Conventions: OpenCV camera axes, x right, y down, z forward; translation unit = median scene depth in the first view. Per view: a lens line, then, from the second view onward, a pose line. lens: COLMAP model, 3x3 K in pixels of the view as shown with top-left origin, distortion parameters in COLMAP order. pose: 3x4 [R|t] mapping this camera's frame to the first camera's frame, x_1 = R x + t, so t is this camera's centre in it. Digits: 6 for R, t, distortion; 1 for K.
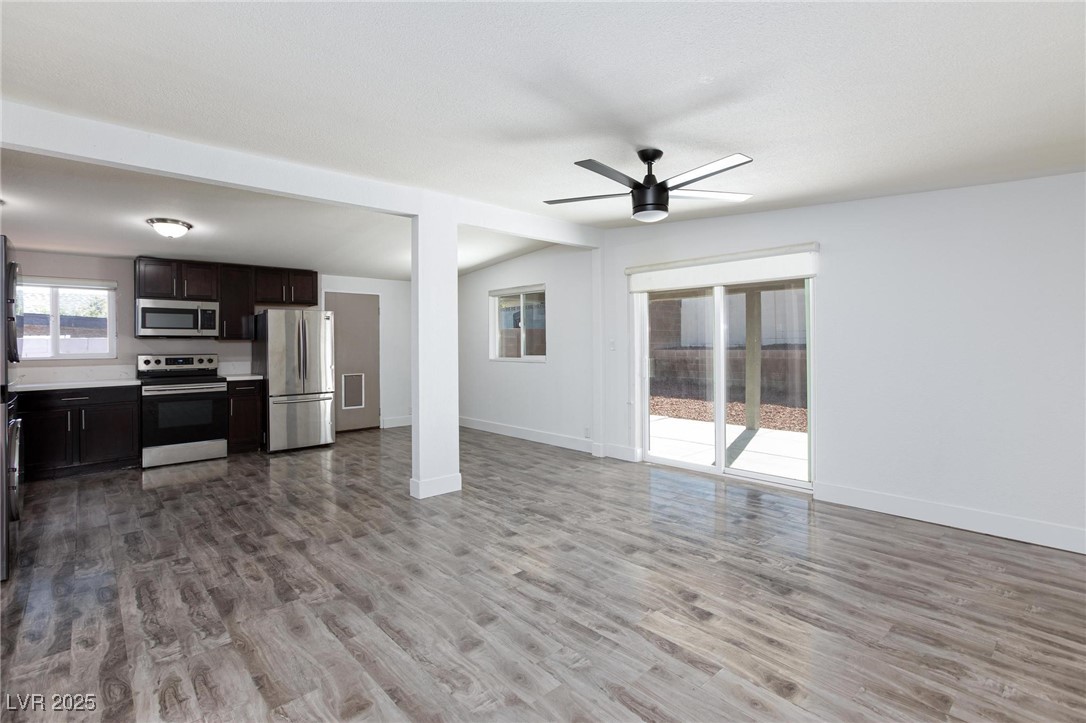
lens RADIAL K [[507.6, 0, 544.7], [0, 507.6, 357.9], [0, 0, 1]] dist [-0.001633, 0.002442]
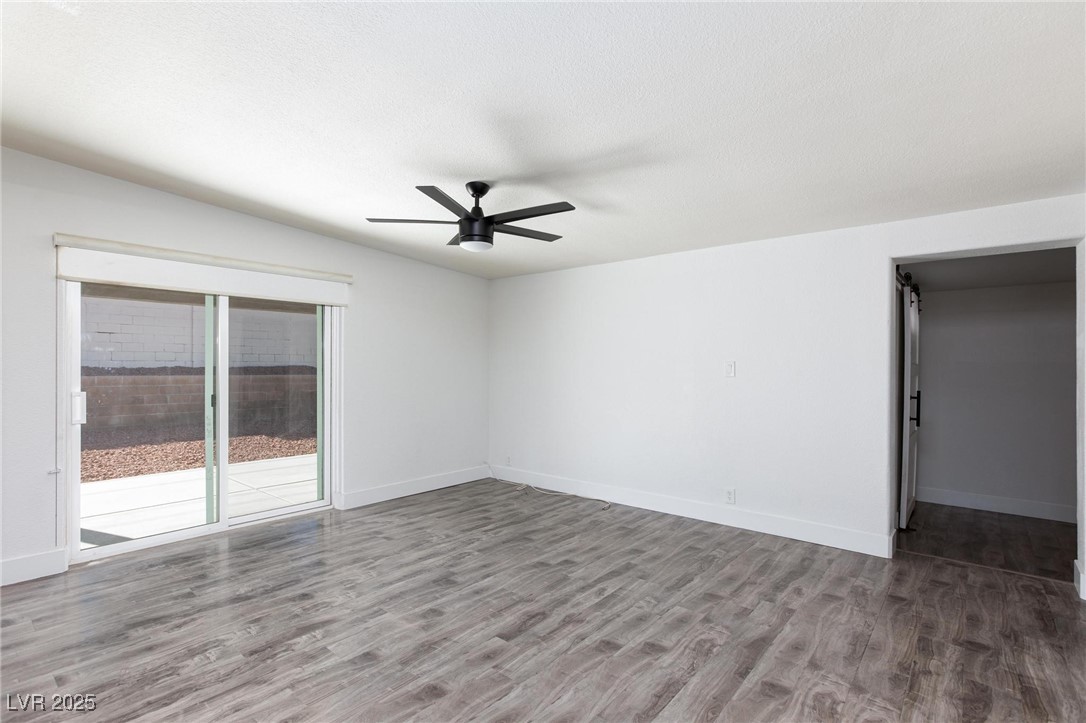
lens RADIAL K [[509.7, 0, 545.3], [0, 509.7, 362.9], [0, 0, 1]] dist [-0.011403, 0.001204]
pose [[-0.126622, 0.019339, 0.991763, -0.871241], [0.022082, 0.999617, -0.016673, -0.016921], [-0.991705, 0.019789, -0.127001, 0.989392]]
